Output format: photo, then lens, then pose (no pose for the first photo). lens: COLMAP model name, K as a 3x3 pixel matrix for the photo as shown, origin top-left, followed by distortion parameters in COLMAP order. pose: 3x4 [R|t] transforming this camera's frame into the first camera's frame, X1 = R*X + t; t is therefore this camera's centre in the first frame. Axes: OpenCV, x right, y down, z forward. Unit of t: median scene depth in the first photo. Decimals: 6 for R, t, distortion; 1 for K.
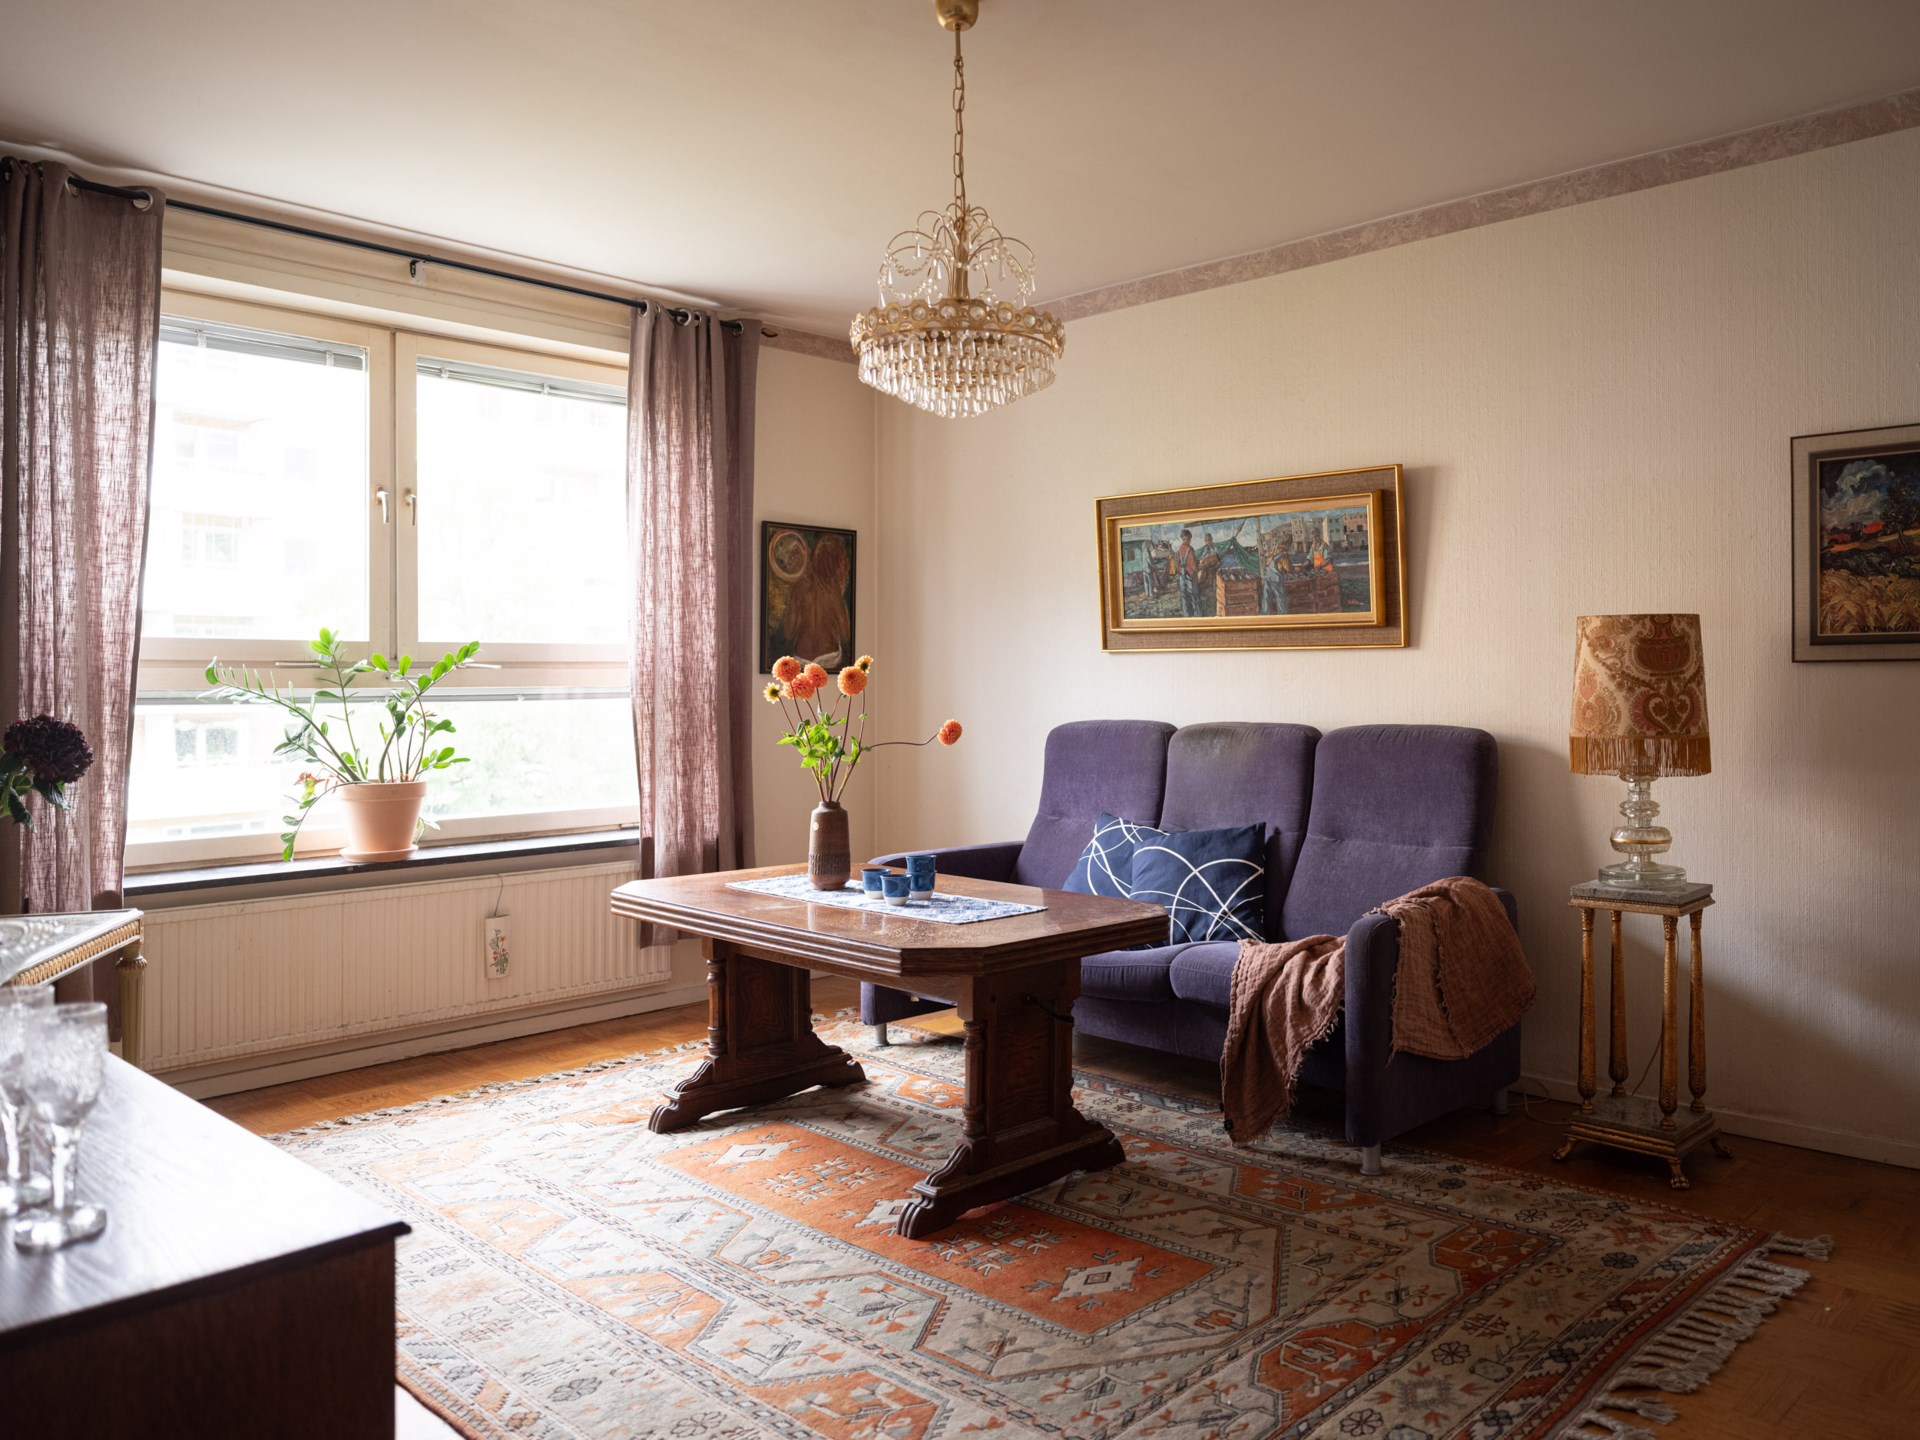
lens RADIAL K [[1370.9, 0, 1139.3], [0, 1370.9, 673.5], [0, 0, 1]] dist [-0.000949, -0.003803]
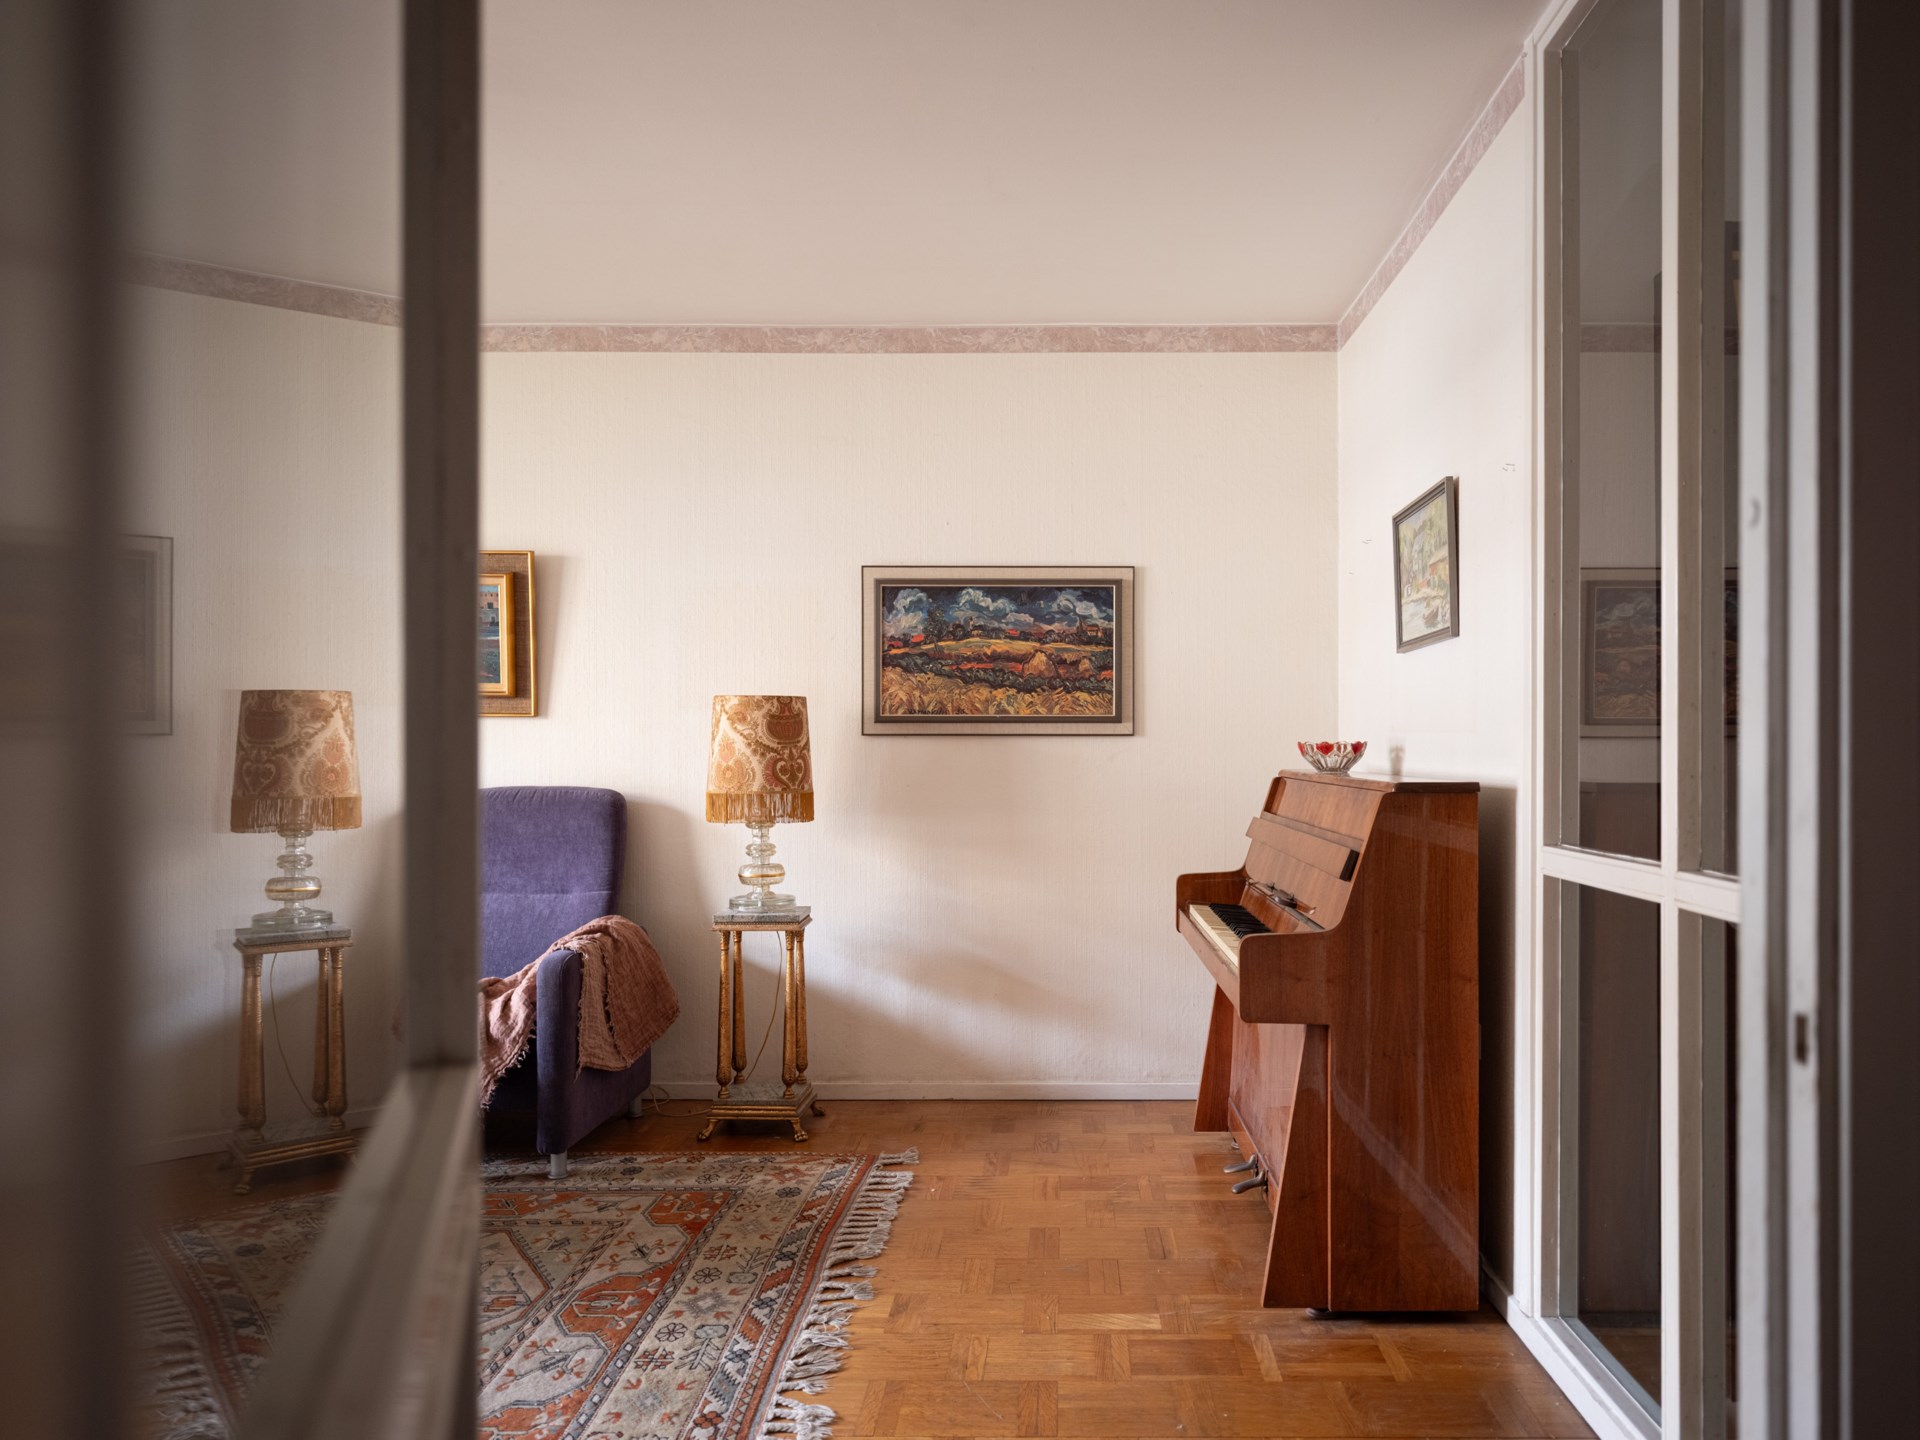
lens RADIAL K [[1370.9, 0, 973.7], [0, 1370.9, 729.2], [0, 0, 1]] dist [-0.000949, -0.003803]
pose [[0.779628, 0.017876, 0.625987, -0.263033], [-0.010511, 0.999825, -0.015460, 0.005241], [-0.626154, 0.005474, 0.779680, -0.100481]]
